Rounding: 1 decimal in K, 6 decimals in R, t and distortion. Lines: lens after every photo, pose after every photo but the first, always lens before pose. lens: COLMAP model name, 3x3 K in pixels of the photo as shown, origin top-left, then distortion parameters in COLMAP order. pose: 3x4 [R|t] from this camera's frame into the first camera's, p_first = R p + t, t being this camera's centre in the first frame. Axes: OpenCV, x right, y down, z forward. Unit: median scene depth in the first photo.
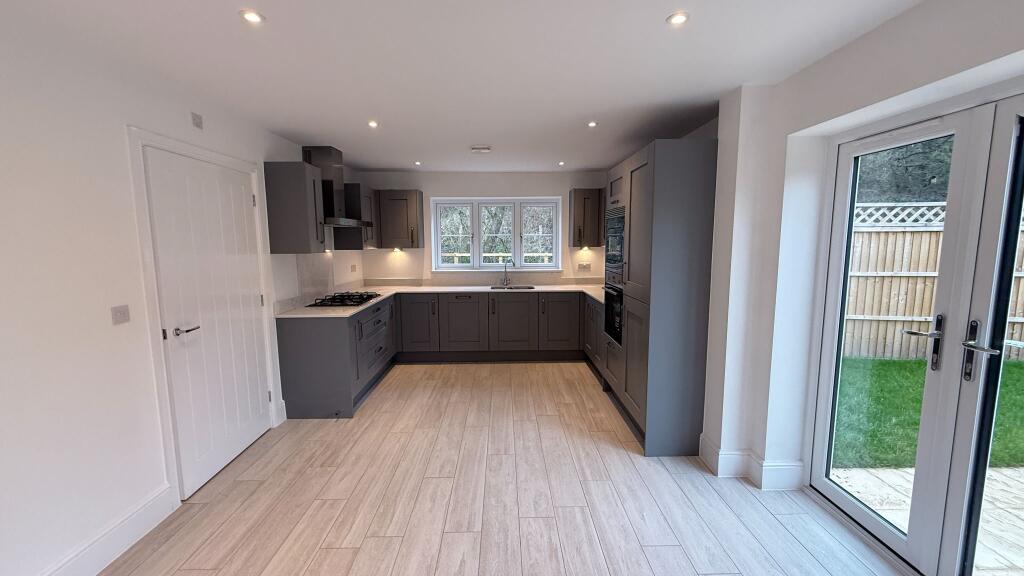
lens RADIAL K [[407.0, 0, 510.0], [0, 407.0, 287.8], [0, 0, 1]] dist [0.000538, 0.000174]
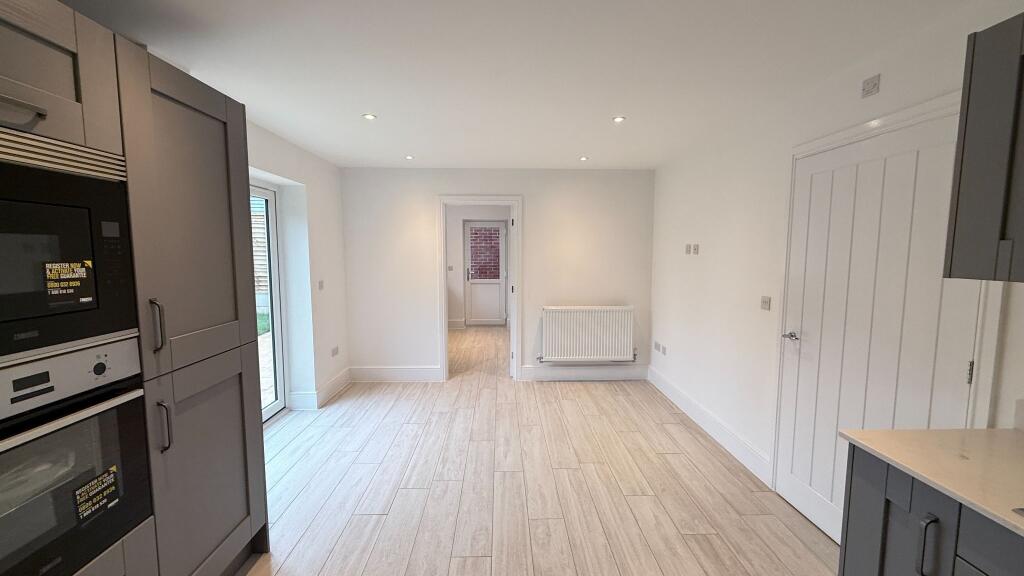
lens RADIAL K [[407.0, 0, 510.0], [0, 407.0, 287.8], [0, 0, 1]] dist [0.000538, 0.000174]
pose [[-0.999976, 0.005169, -0.004707, -0.069761], [0.004080, 0.978265, 0.207321, -0.144454], [0.005677, 0.207296, -0.978262, 1.275943]]
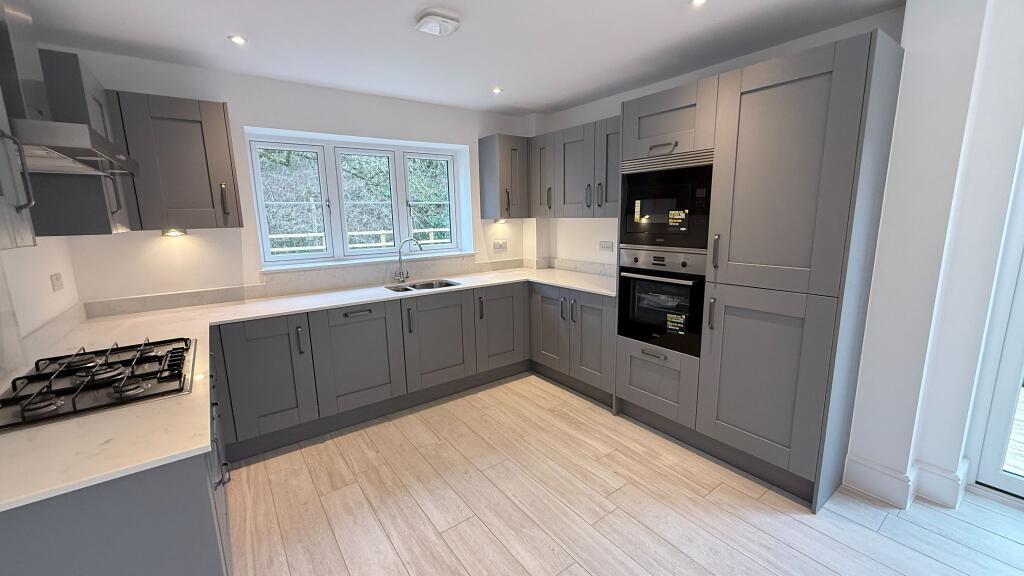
lens RADIAL K [[407.0, 0, 510.0], [0, 407.0, 287.8], [0, 0, 1]] dist [0.000538, 0.000174]
pose [[0.818425, -0.114919, 0.563004, -0.348468], [0.083349, 0.993177, 0.081563, -0.053774], [-0.568536, -0.019827, 0.822419, 0.583481]]
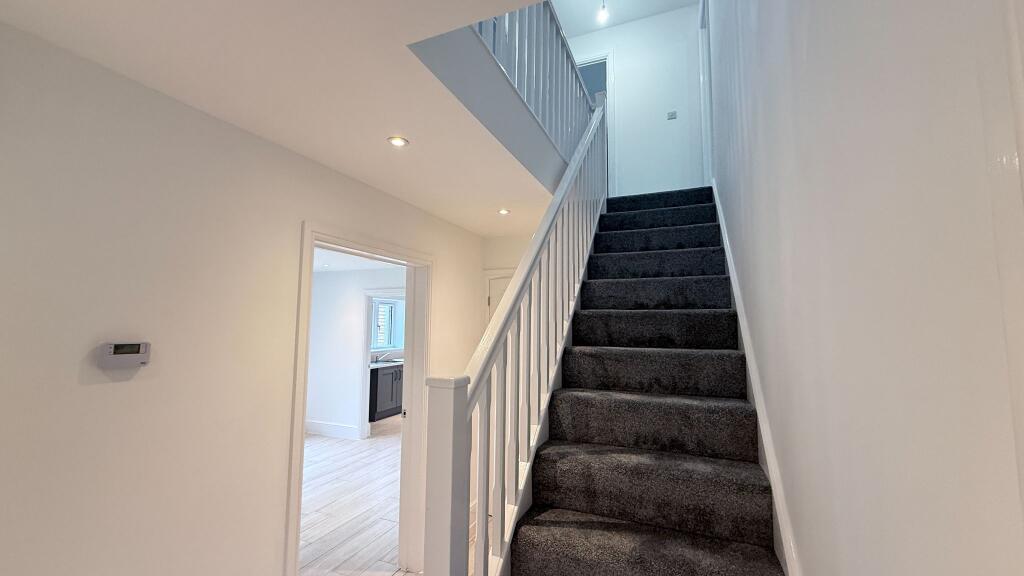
lens RADIAL K [[407.0, 0, 510.0], [0, 407.0, 287.8], [0, 0, 1]] dist [0.000538, 0.000174]
pose [[-0.916183, 0.034923, 0.399236, -1.049531], [0.044399, 0.998909, 0.014509, -0.169832], [-0.398294, 0.031019, -0.916733, 1.260005]]
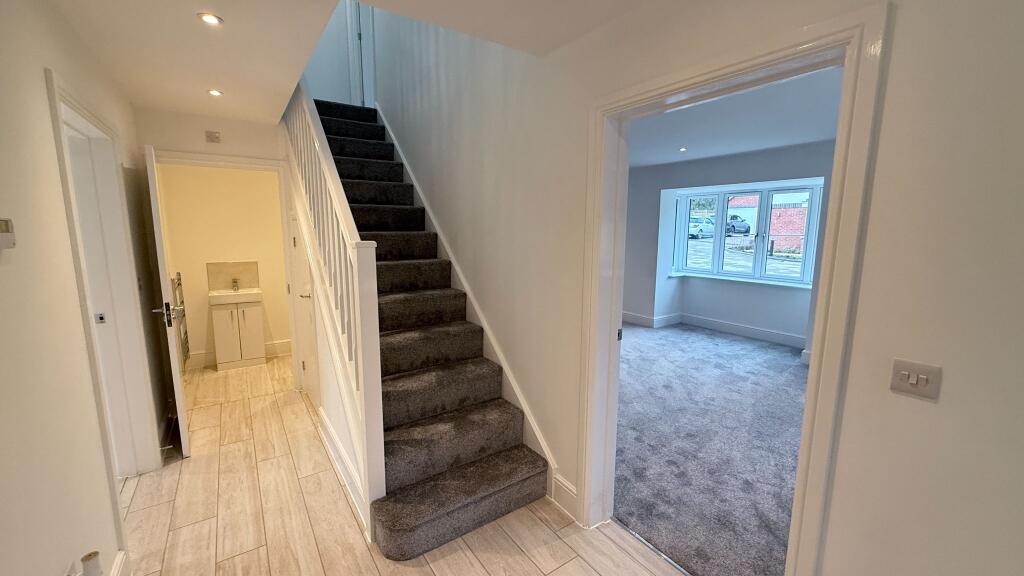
lens RADIAL K [[407.0, 0, 510.0], [0, 407.0, 287.8], [0, 0, 1]] dist [0.000538, 0.000174]
pose [[-0.833515, 0.085821, -0.545791, -0.739292], [-0.062240, 0.966989, 0.247102, -0.179335], [0.548981, 0.239933, -0.800658, 1.512796]]
